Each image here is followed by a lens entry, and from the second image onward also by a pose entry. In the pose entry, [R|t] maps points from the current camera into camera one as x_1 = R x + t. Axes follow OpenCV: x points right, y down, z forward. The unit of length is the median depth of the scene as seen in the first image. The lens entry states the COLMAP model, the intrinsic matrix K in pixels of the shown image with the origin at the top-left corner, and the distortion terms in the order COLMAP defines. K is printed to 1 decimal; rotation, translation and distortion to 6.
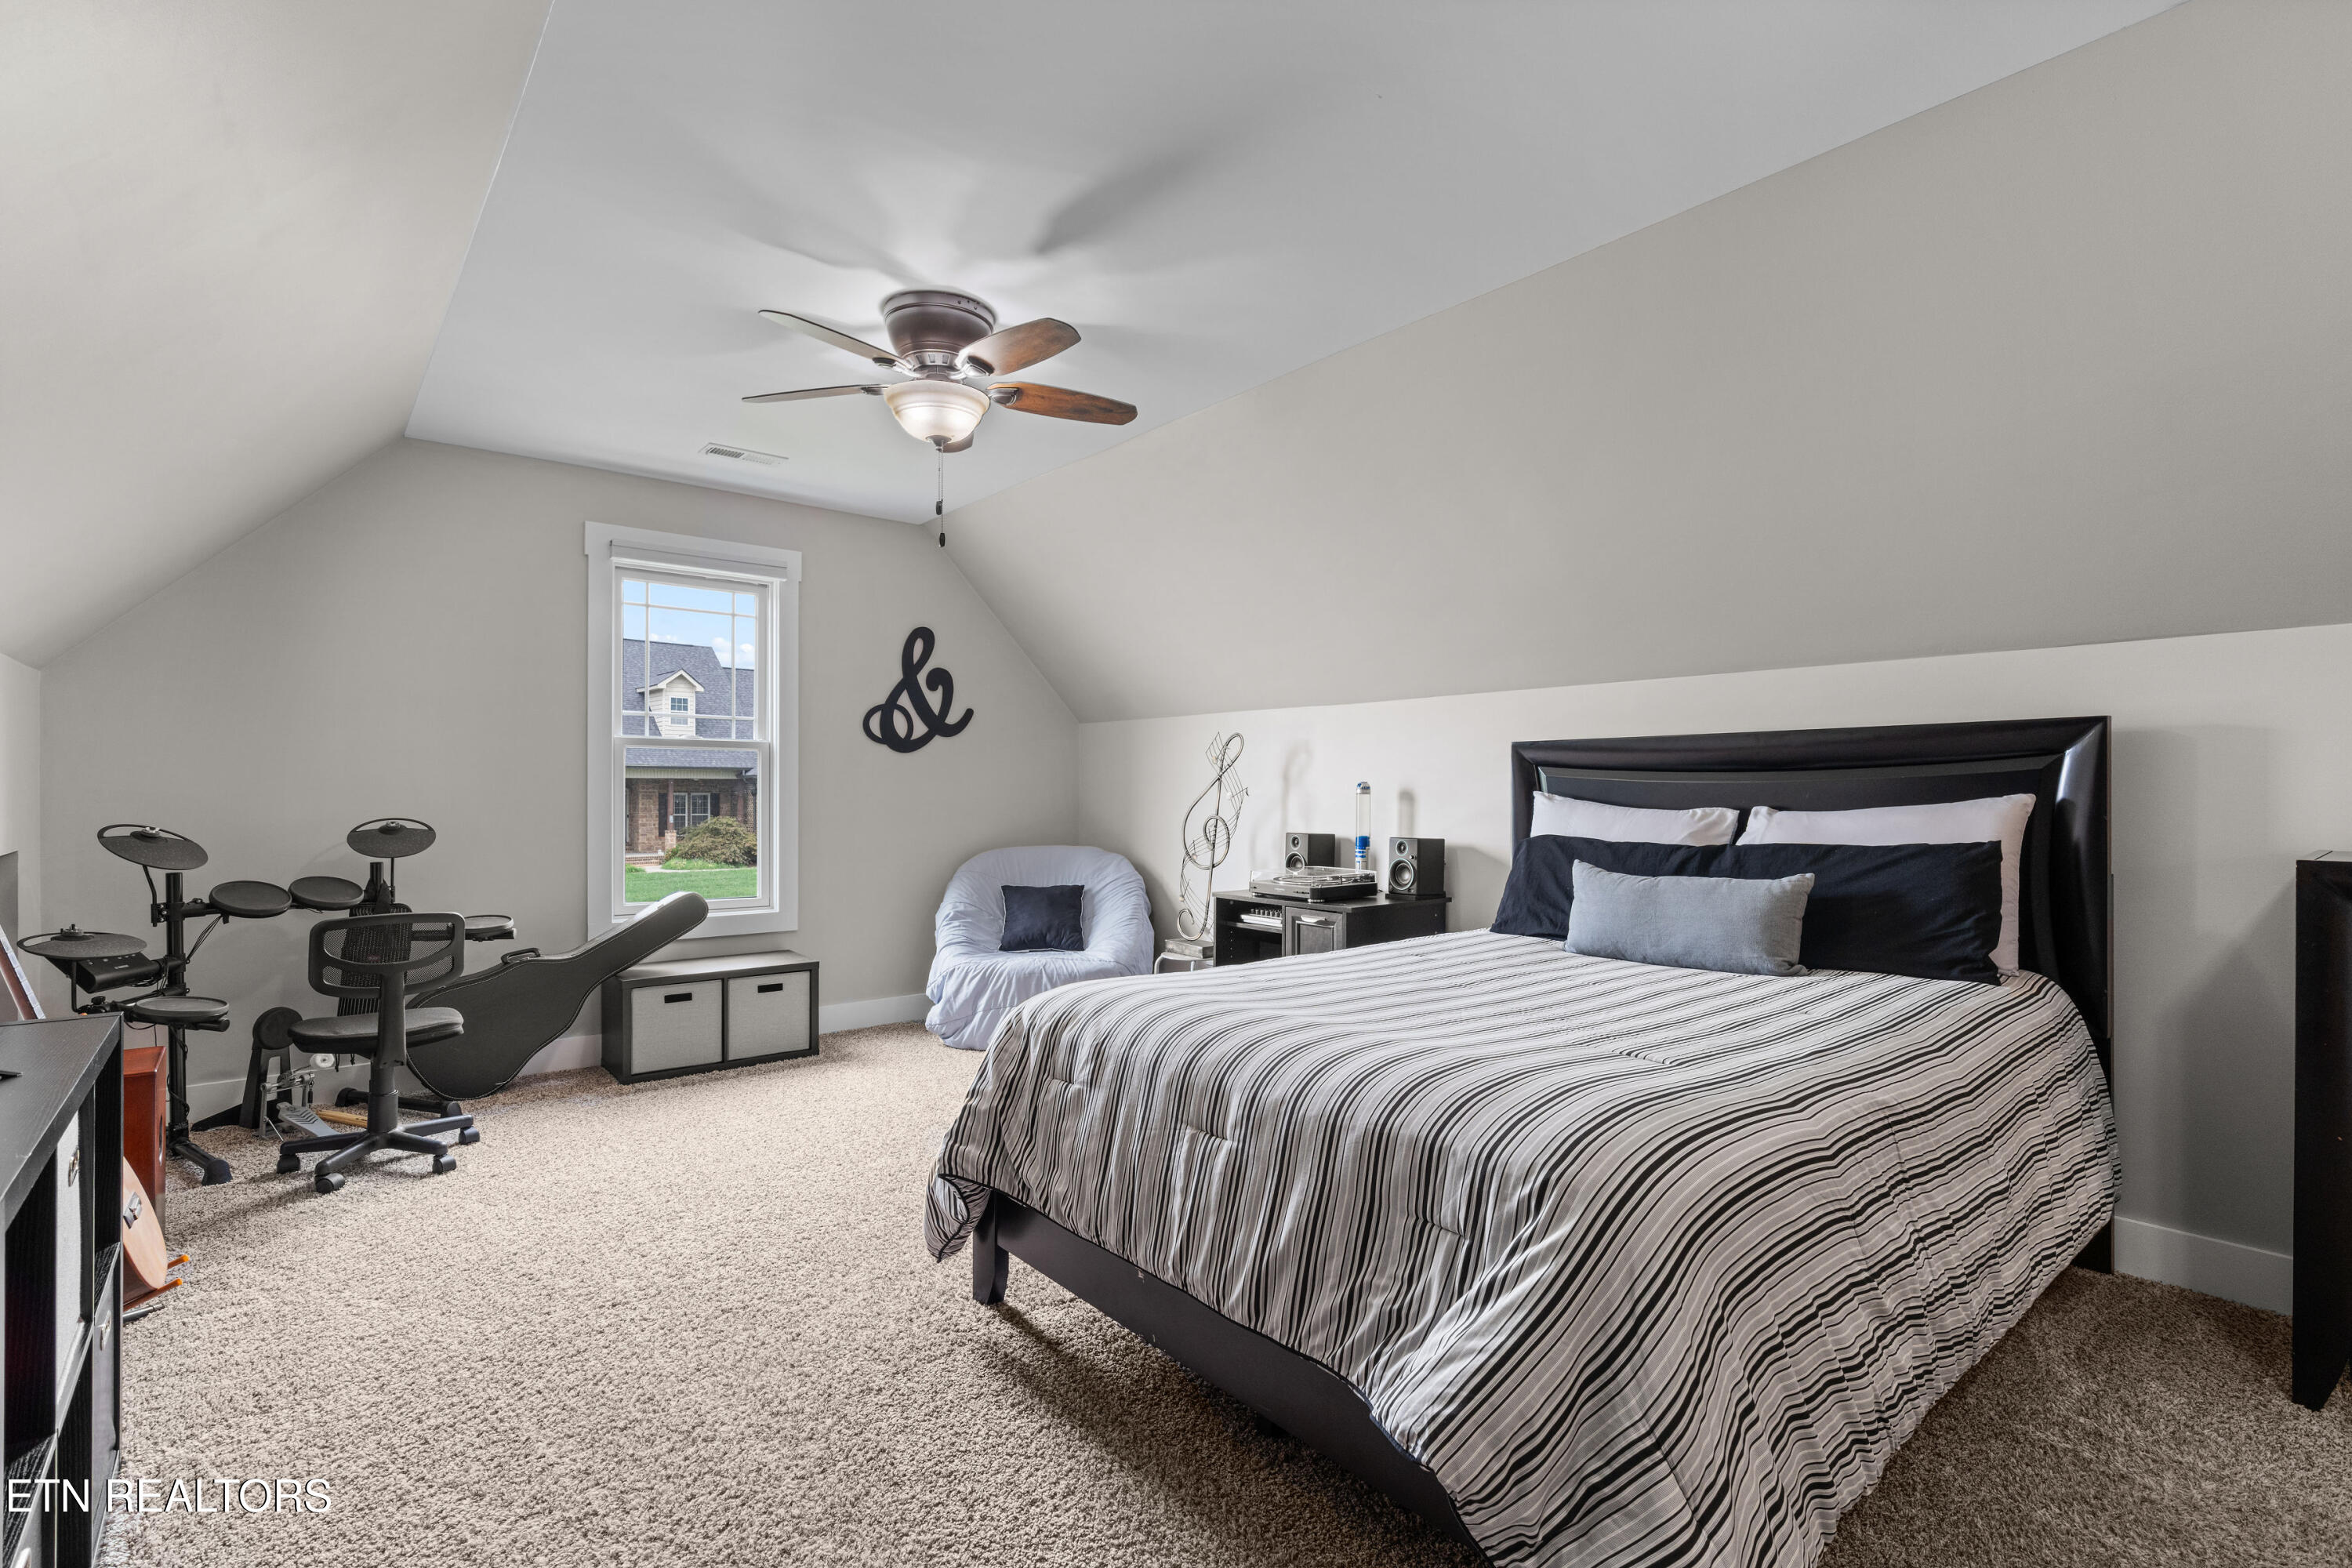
lens RADIAL K [[1084.0, 0, 1176.0], [0, 1084.0, 784.0], [0, 0, 1]] dist [-0.000929, -0.001336]
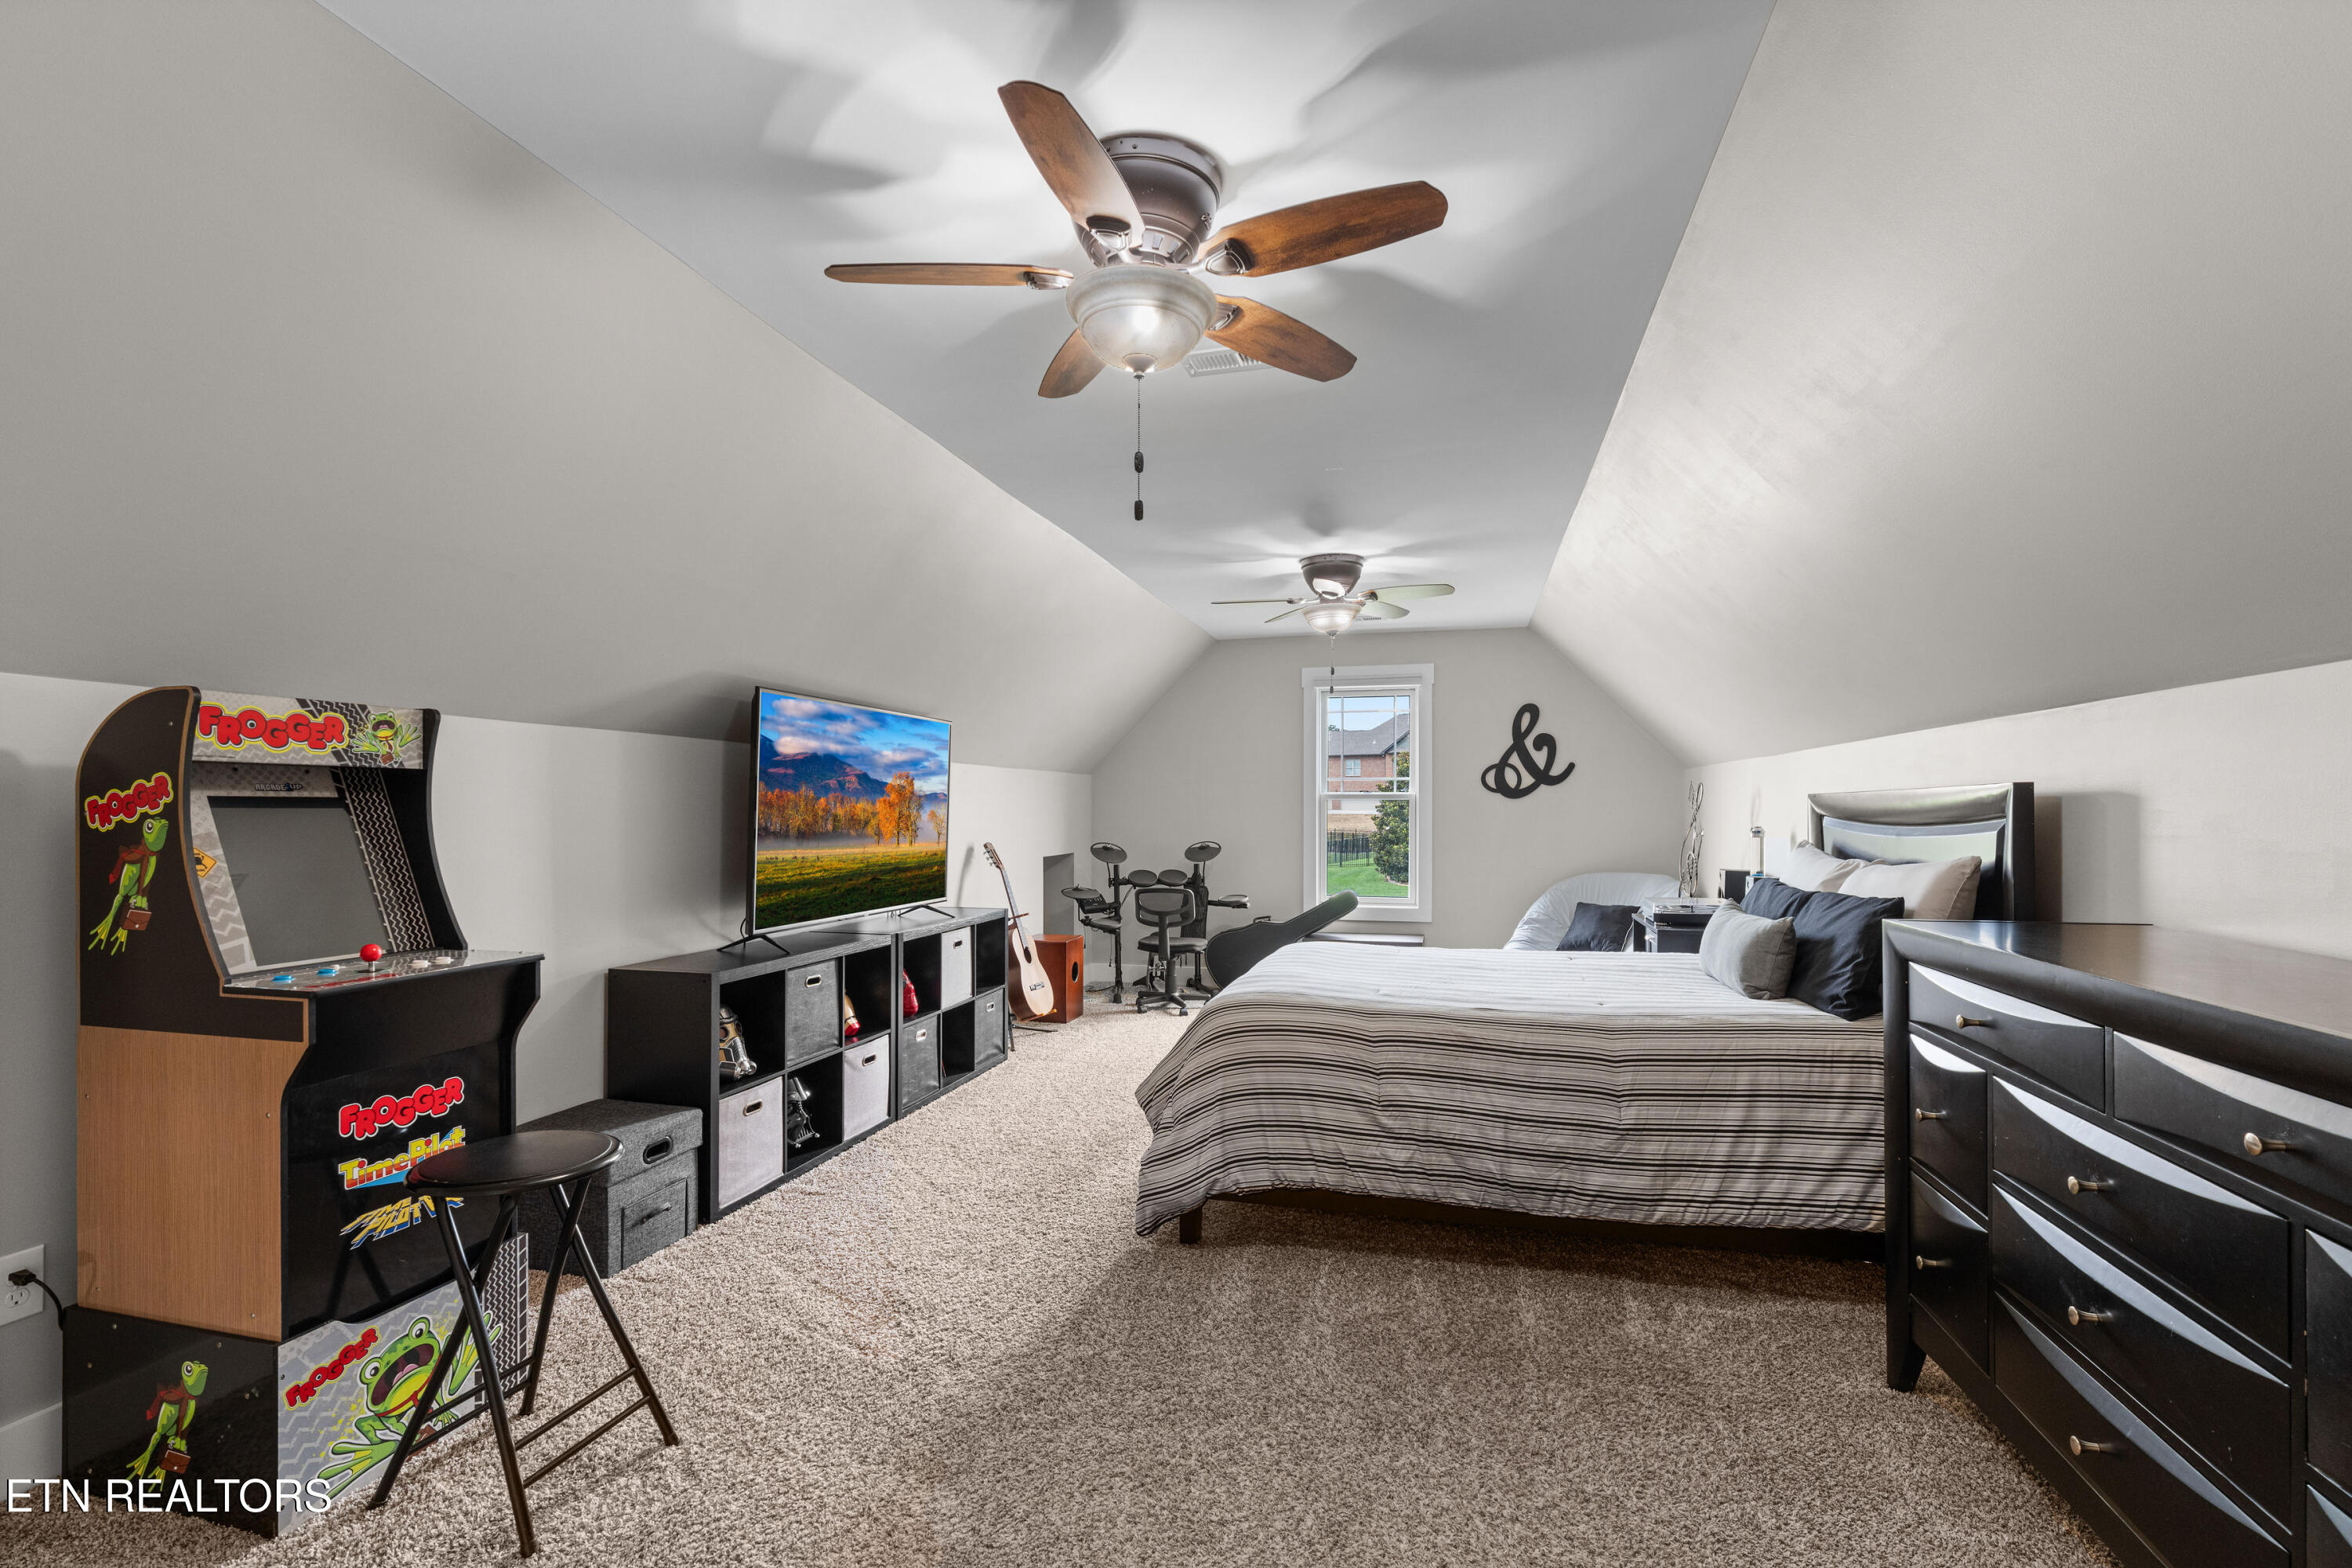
lens RADIAL K [[1084.0, 0, 1176.0], [0, 1084.0, 784.0], [0, 0, 1]] dist [-0.000929, -0.001336]
pose [[0.582771, -0.022852, -0.812315, 0.609653], [0.009174, 0.999726, -0.021543, -0.022414], [0.812585, 0.005102, 0.582821, -0.129435]]
